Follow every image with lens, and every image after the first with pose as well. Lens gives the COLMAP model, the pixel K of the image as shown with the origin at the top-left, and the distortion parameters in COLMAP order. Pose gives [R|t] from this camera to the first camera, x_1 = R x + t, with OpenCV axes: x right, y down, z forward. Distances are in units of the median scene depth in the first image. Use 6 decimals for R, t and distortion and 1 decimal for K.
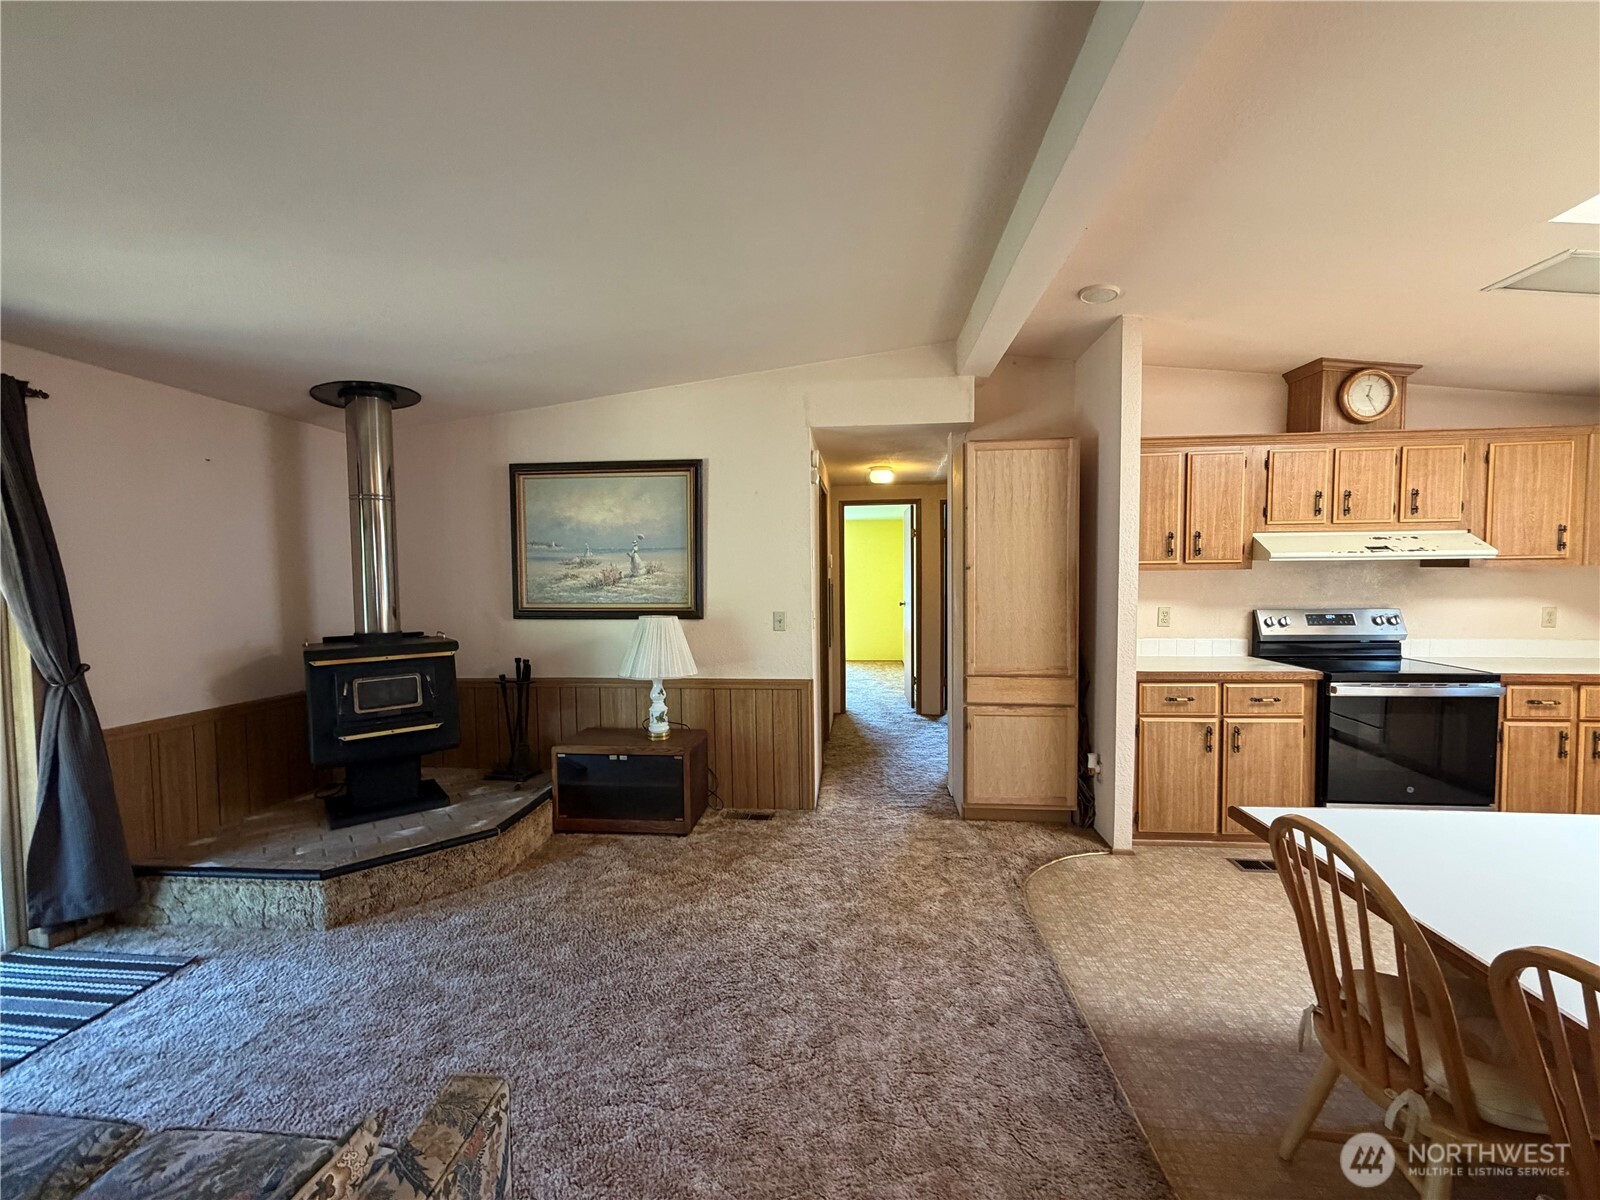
lens RADIAL K [[637.4, 0, 799.1], [0, 637.4, 602.6], [0, 0, 1]] dist [0.003023, -0.000305]
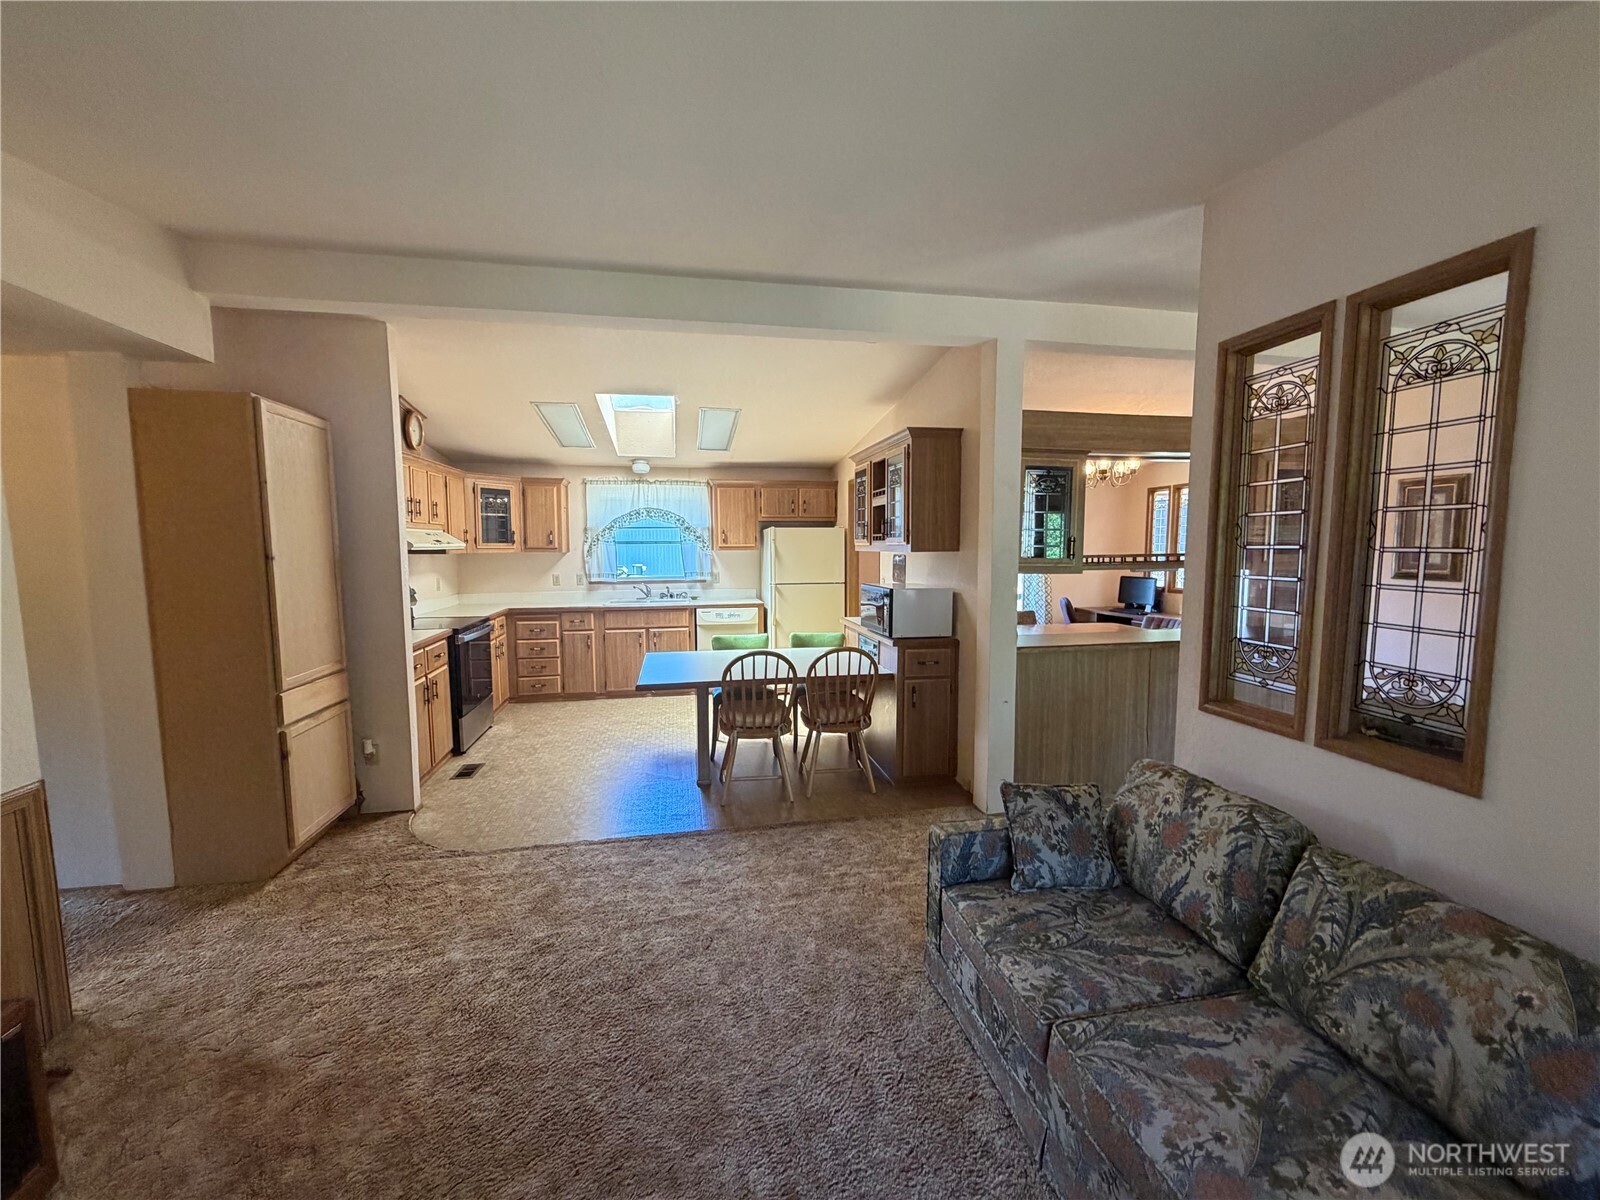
lens RADIAL K [[637.4, 0, 793.2], [0, 637.4, 602.1], [0, 0, 1]] dist [0.003023, -0.000305]
pose [[-0.277554, -0.076170, 0.957686, -0.690106], [0.052223, 0.994182, 0.094208, -0.041934], [-0.959290, 0.076161, -0.271961, 0.605945]]
